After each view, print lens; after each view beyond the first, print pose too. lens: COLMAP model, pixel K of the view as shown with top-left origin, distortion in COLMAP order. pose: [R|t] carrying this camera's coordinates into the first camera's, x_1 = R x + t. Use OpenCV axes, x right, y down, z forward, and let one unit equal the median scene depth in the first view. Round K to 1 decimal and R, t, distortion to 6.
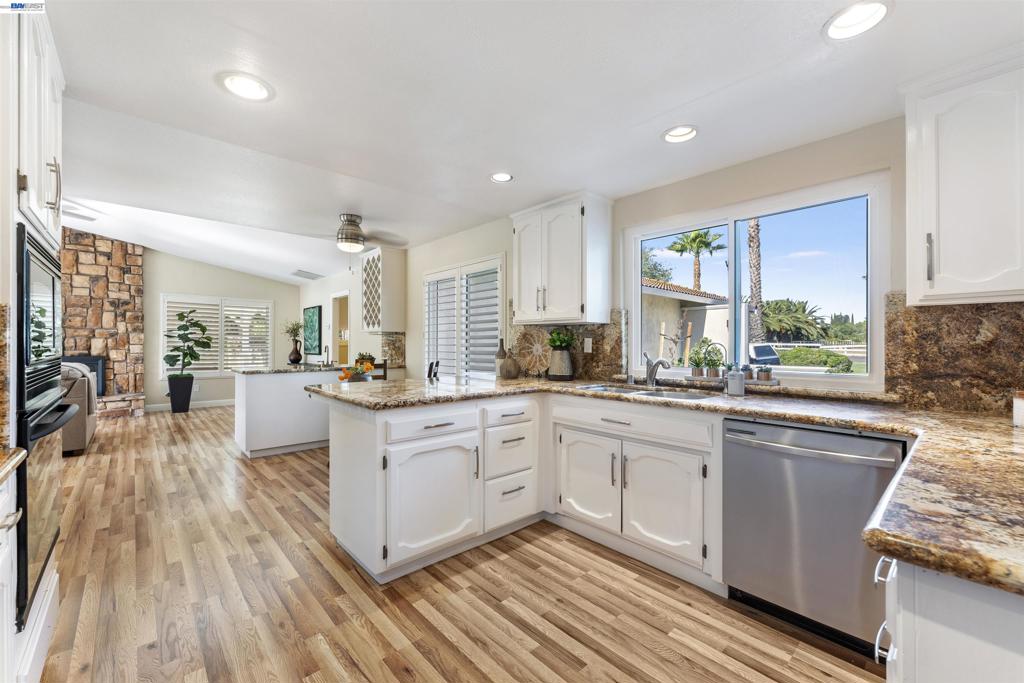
lens RADIAL K [[423.4, 0, 506.9], [0, 423.4, 348.2], [0, 0, 1]] dist [-0.001783, -0.000134]
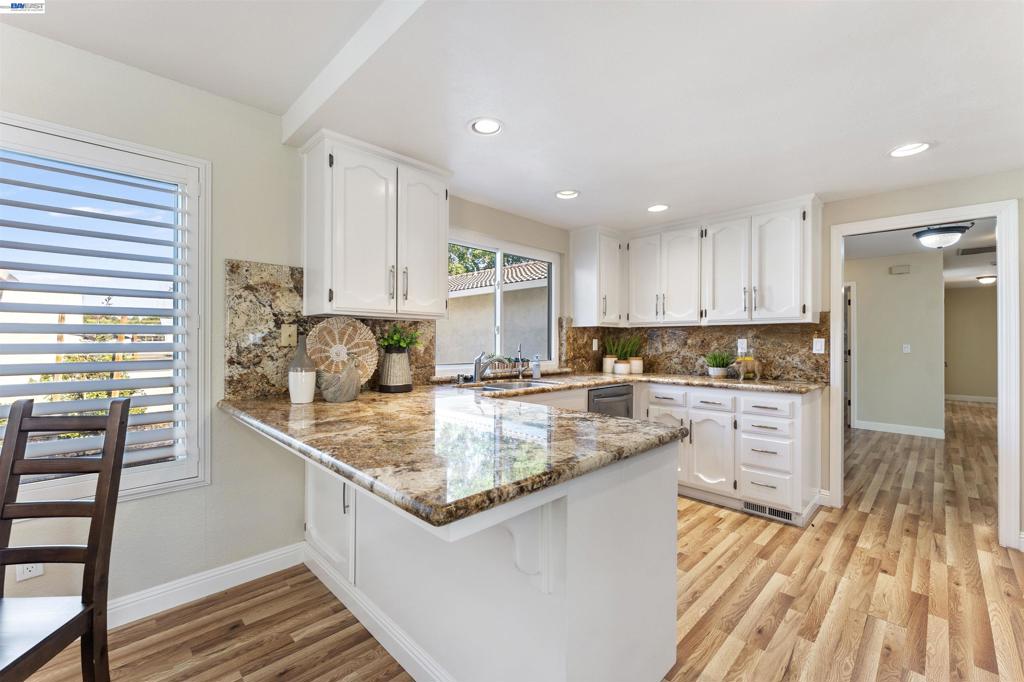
lens RADIAL K [[420.3, 0, 525.5], [0, 420.3, 336.9], [0, 0, 1]] dist [0.026401, 0.000067]
pose [[-0.074101, 0.009250, 0.997208, -1.113916], [0.007912, 0.999931, -0.008688, -0.025750], [-0.997219, 0.007247, -0.074169, 1.408504]]
